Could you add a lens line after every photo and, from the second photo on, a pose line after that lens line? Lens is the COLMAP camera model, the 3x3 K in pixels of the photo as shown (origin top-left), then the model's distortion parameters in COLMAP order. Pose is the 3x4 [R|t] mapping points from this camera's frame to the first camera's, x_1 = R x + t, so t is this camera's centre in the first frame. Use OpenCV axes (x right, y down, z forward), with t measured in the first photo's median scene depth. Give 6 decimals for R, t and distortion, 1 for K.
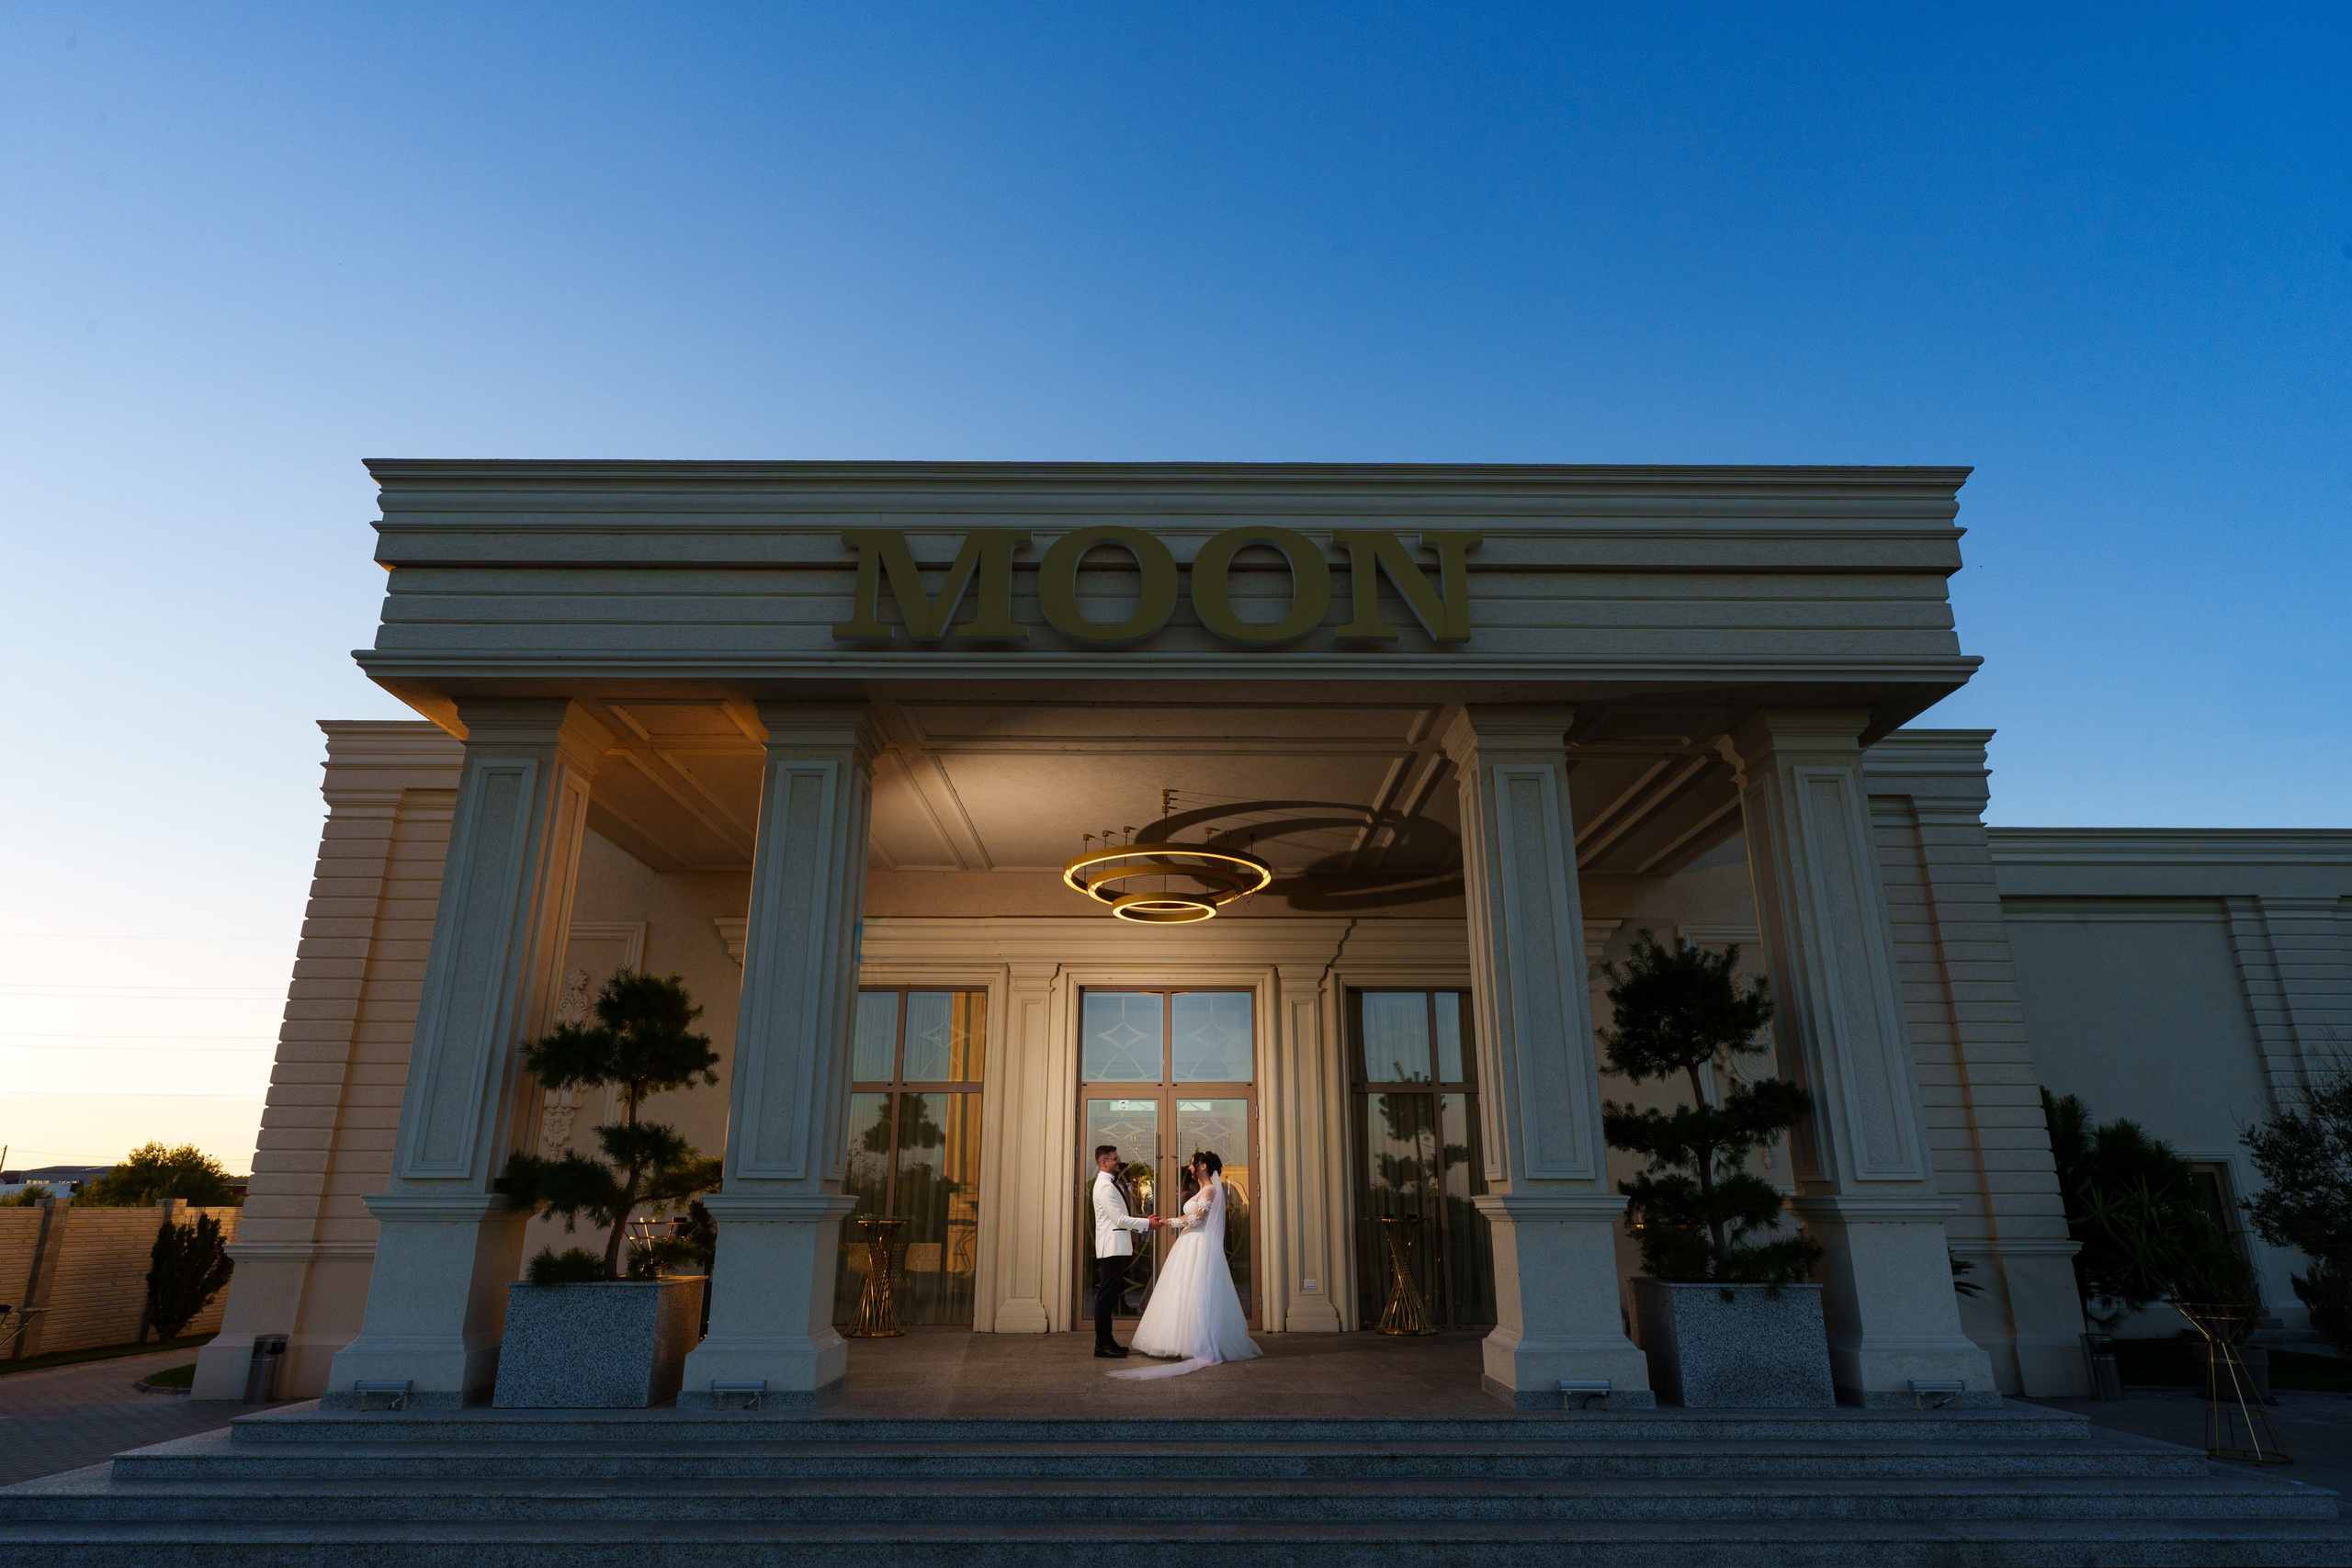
lens RADIAL K [[1344.5, 0, 1176.0], [0, 1344.5, 784.0], [0, 0, 1]] dist [-0.001993, 0.001805]
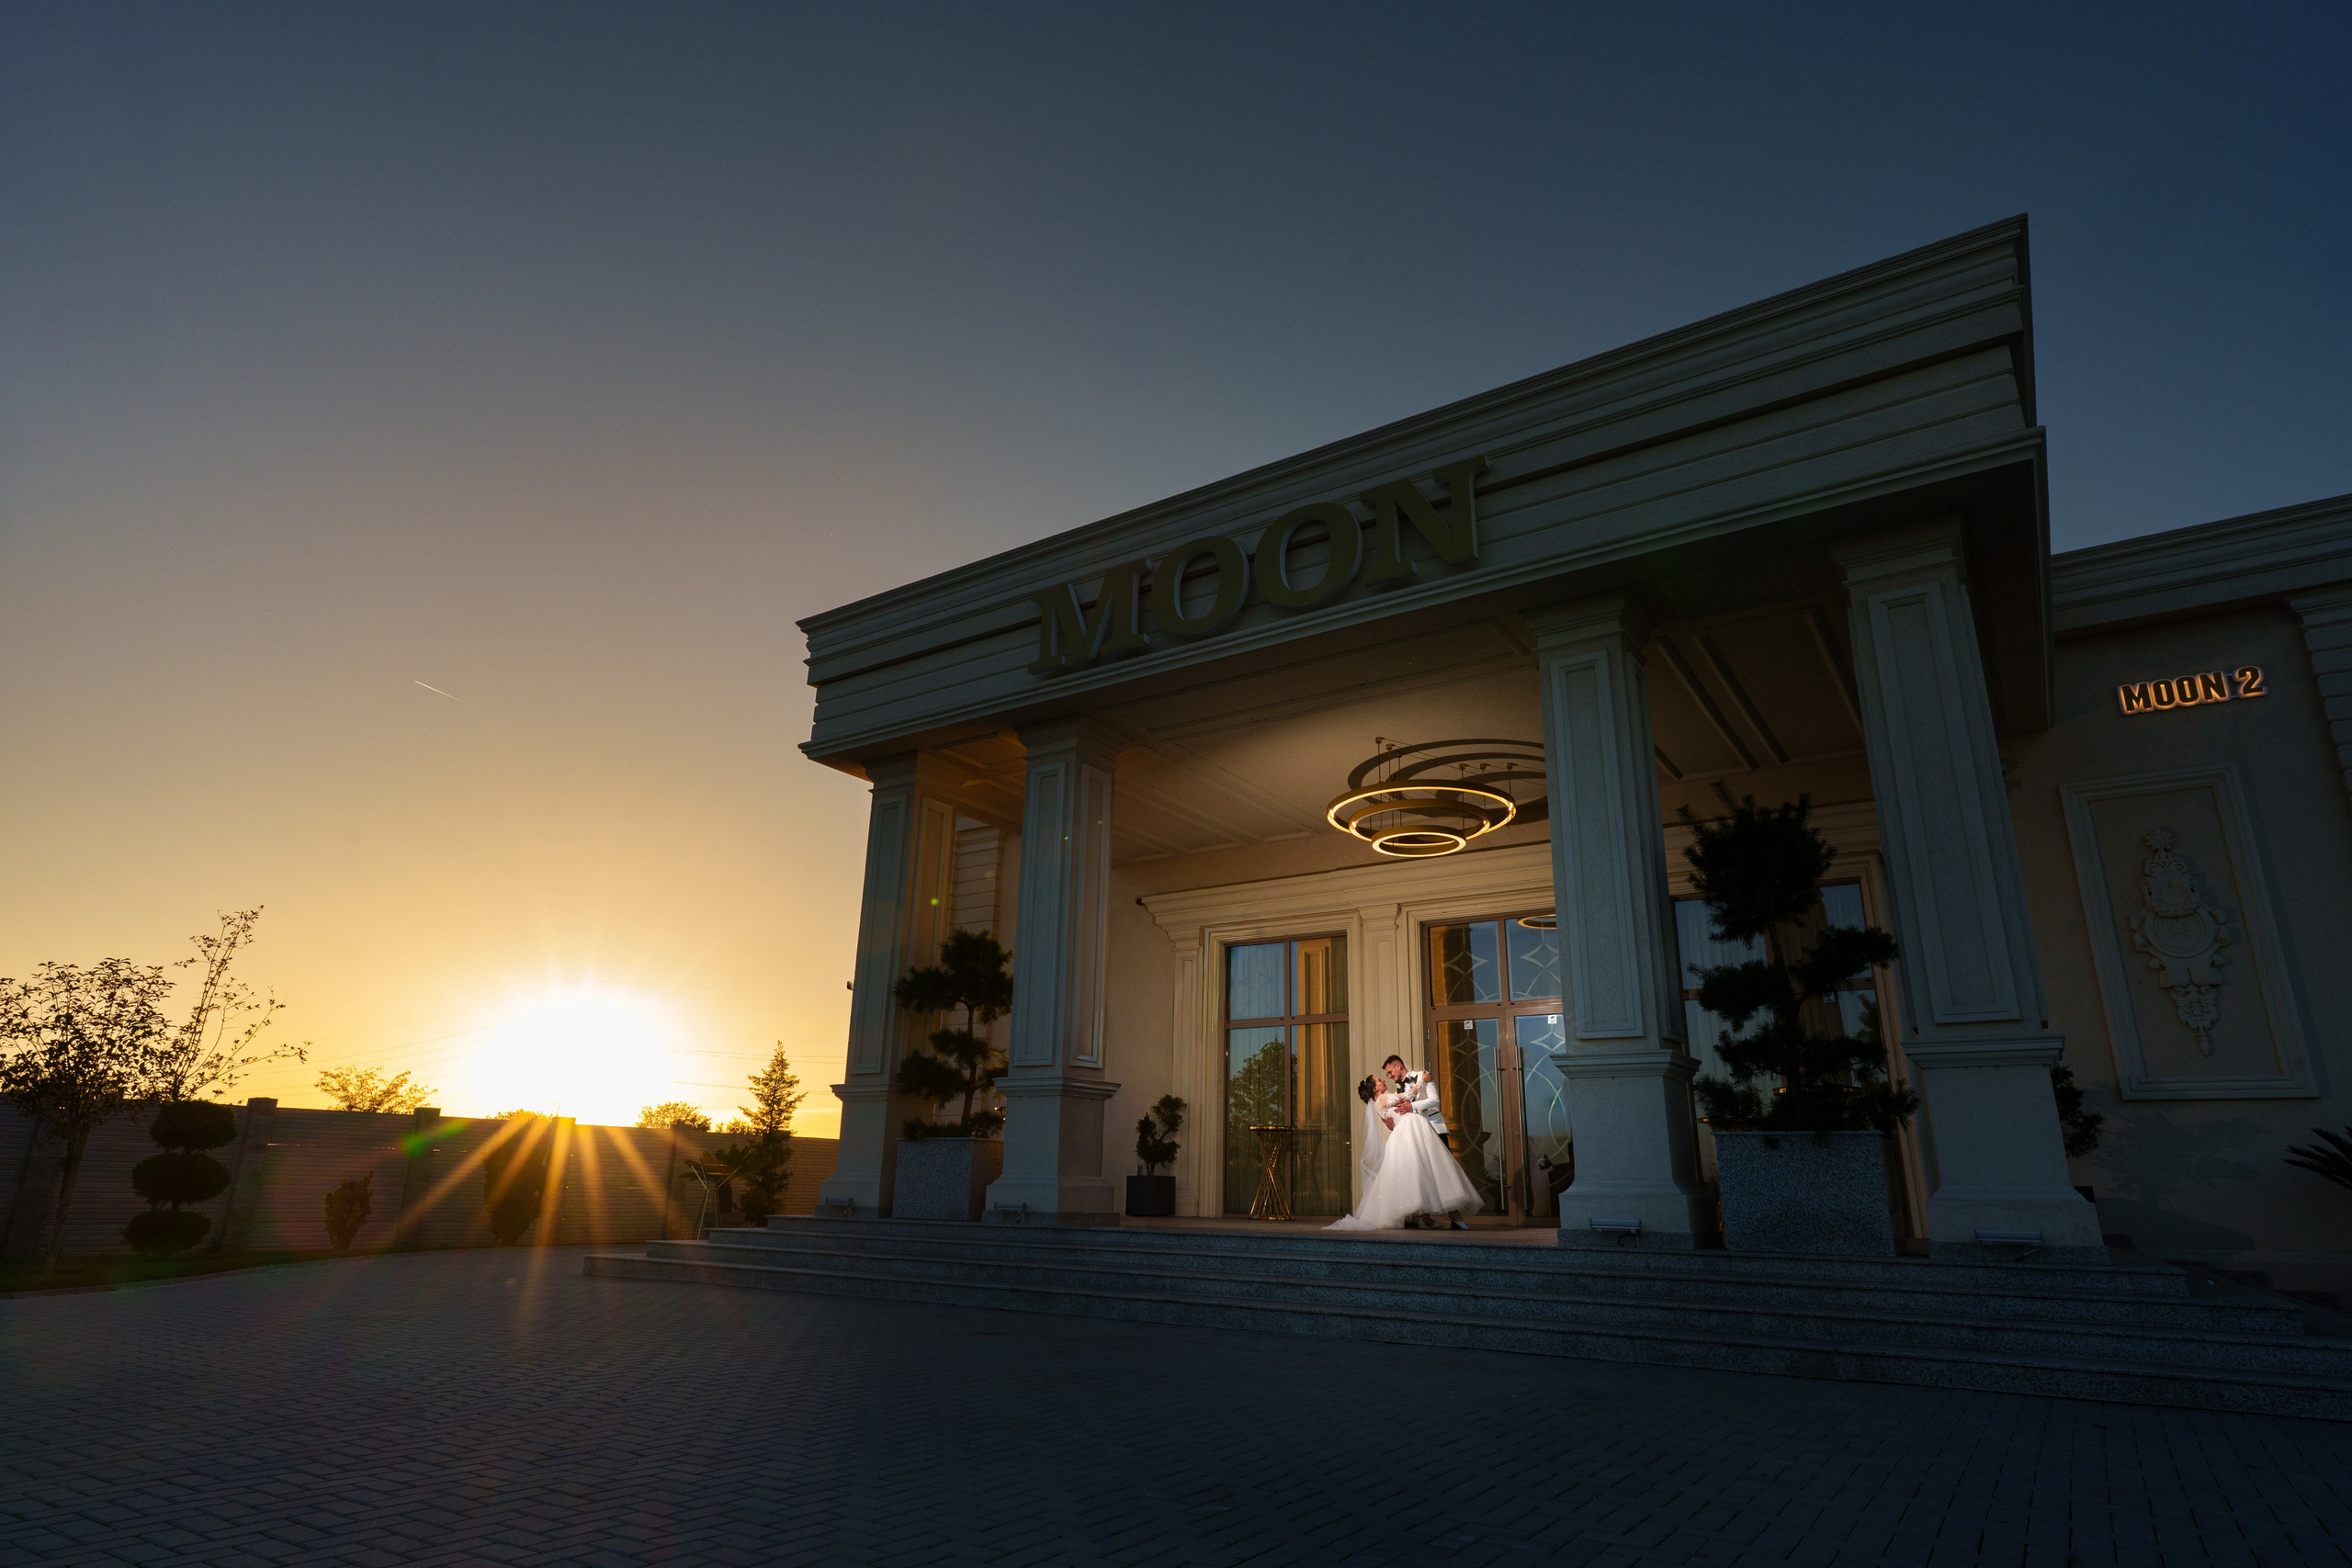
lens RADIAL K [[1344.5, 0, 1176.0], [0, 1344.5, 784.0], [0, 0, 1]] dist [-0.001993, 0.001805]
pose [[0.813086, -0.157714, -0.560372, 0.605318], [0.154124, 0.986573, -0.054036, 0.097673], [0.561371, -0.042431, 0.826476, -0.052455]]
